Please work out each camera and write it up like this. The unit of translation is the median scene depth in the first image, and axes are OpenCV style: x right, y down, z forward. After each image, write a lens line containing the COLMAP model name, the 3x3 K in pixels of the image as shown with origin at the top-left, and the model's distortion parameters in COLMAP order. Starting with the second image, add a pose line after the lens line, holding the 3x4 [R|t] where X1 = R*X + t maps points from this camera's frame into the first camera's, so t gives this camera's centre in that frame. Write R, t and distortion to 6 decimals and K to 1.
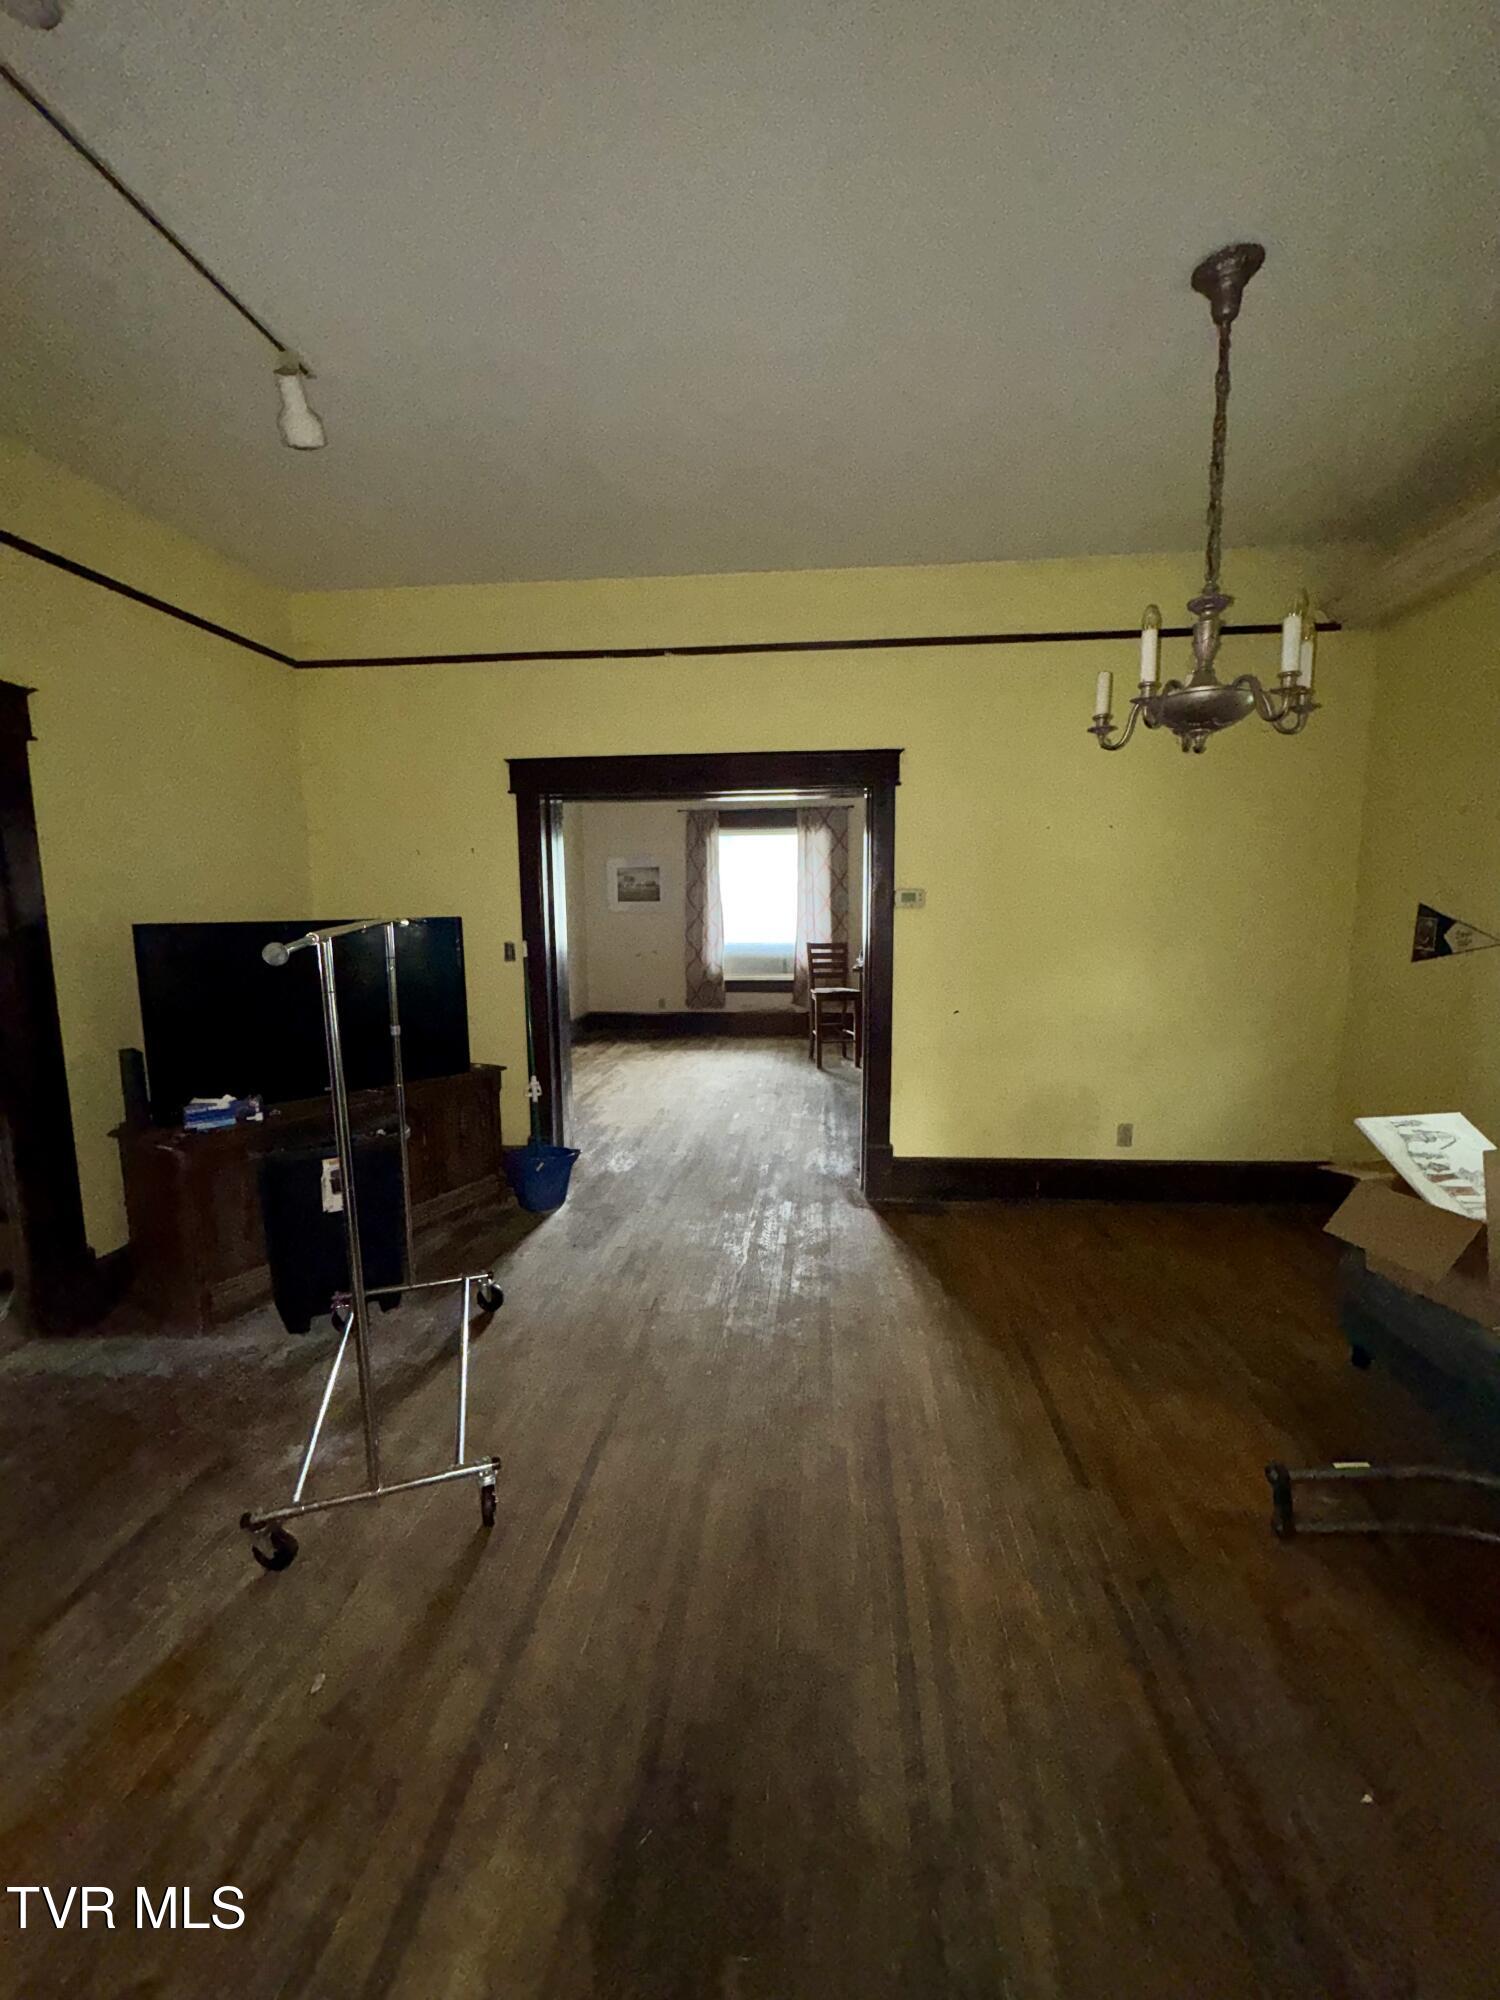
lens RADIAL K [[823.8, 0, 750.7], [0, 823.8, 1005.2], [0, 0, 1]] dist [0.010703, 0.000356]
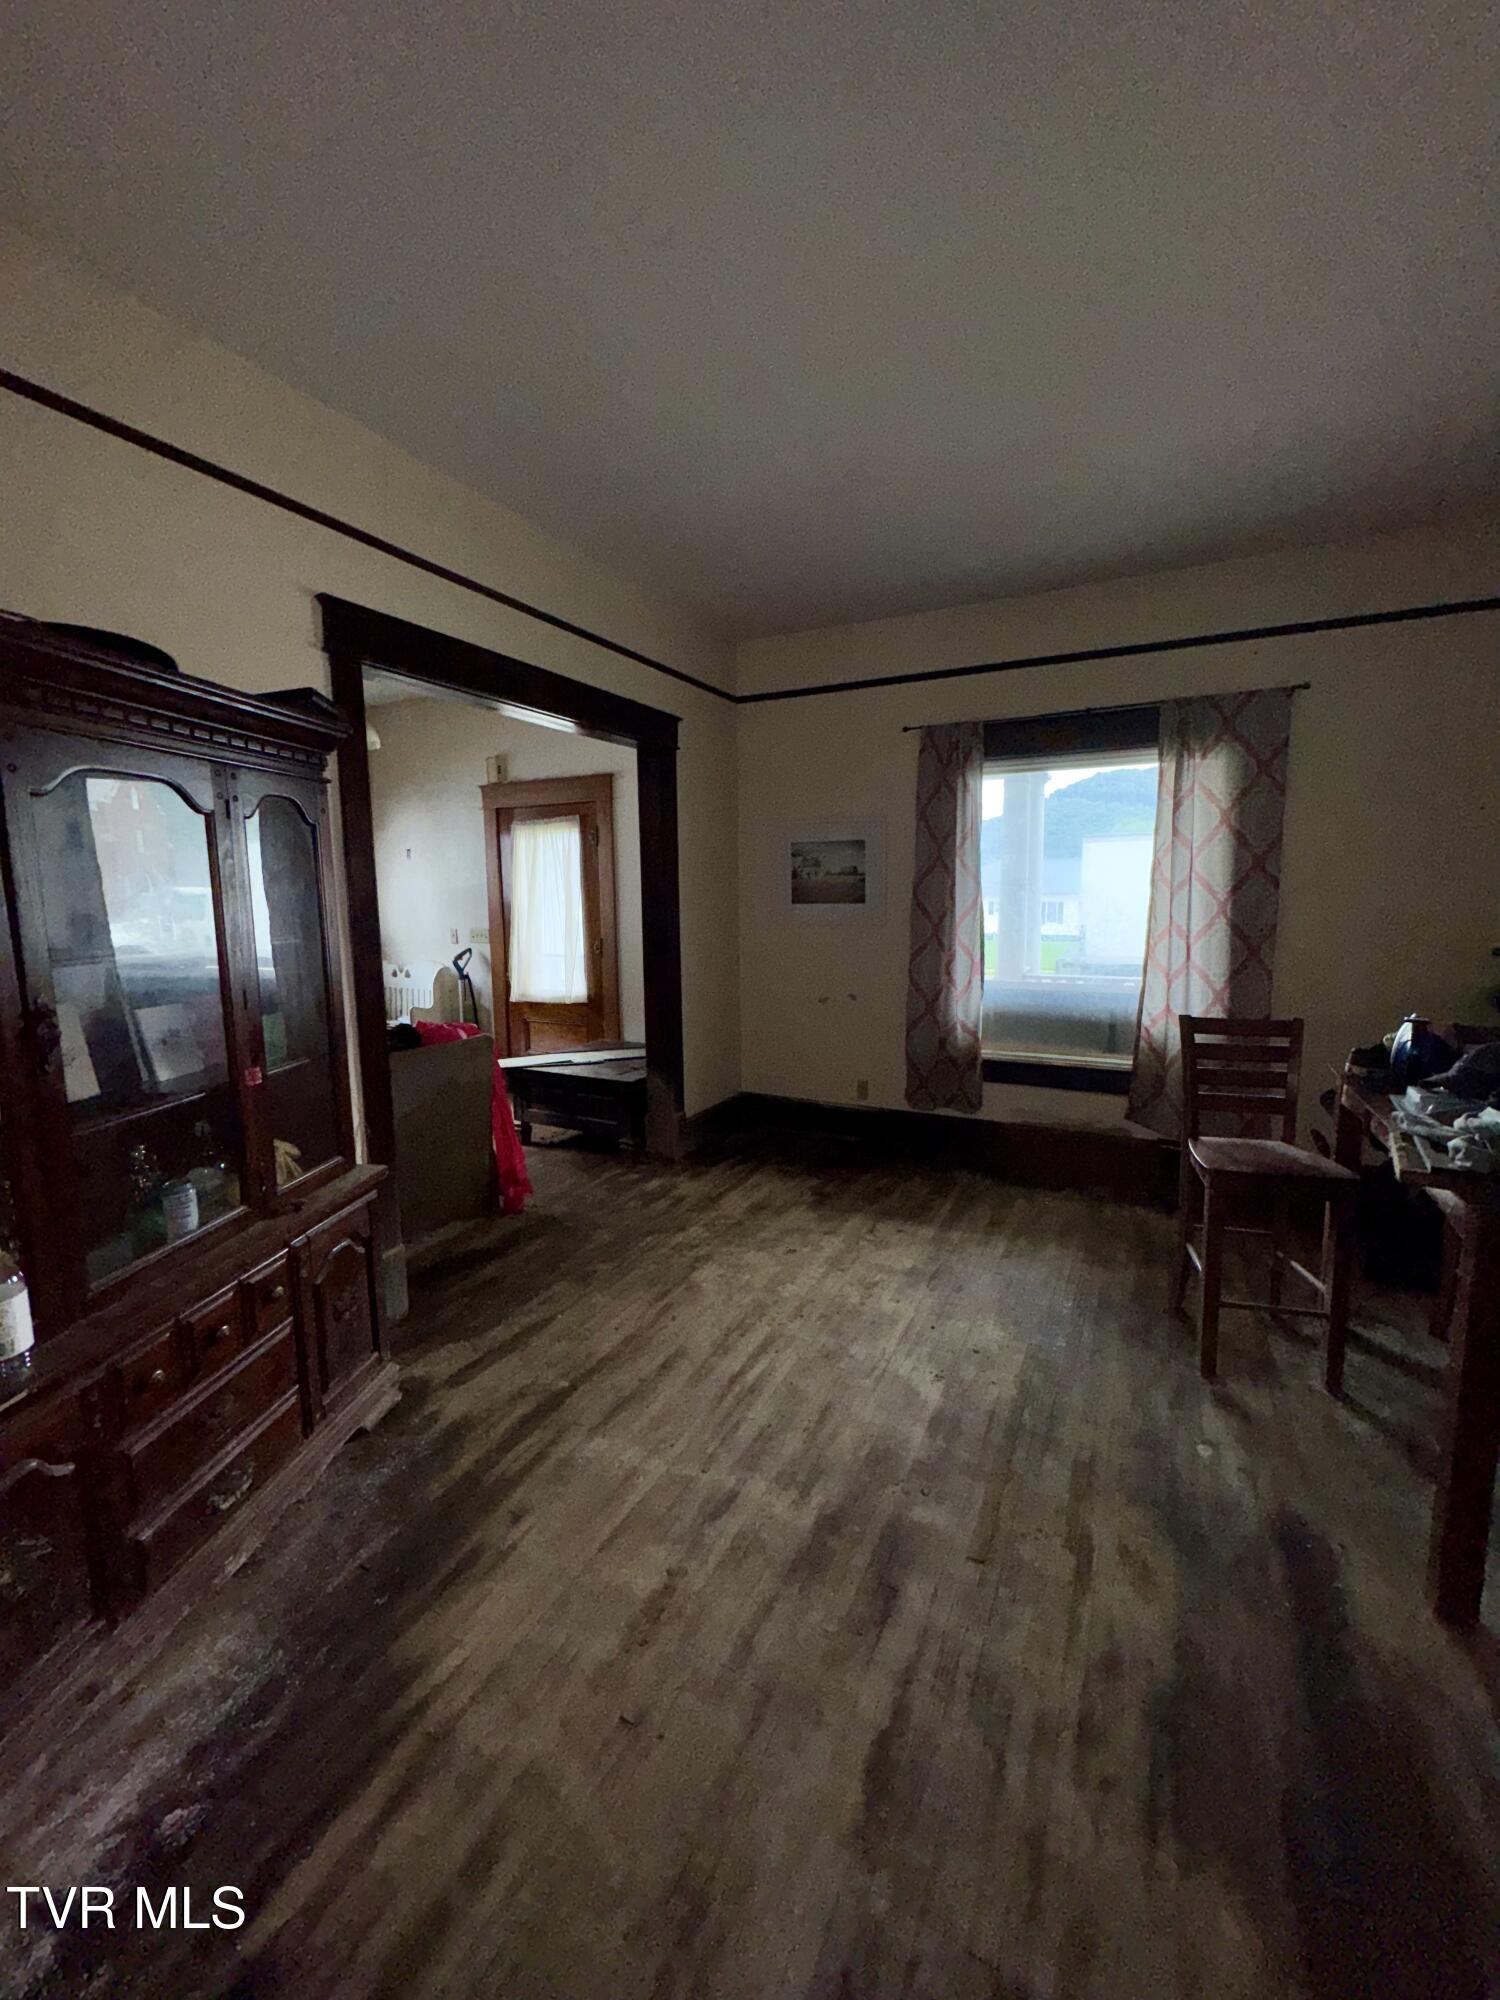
lens RADIAL K [[823.8, 0, 744.1], [0, 823.8, 993.6], [0, 0, 1]] dist [0.010703, 0.000356]
pose [[0.931865, 0.045146, -0.359985, 0.013092], [-0.046221, 0.998915, 0.005626, -0.066797], [0.359849, 0.011396, 0.932941, 0.471702]]
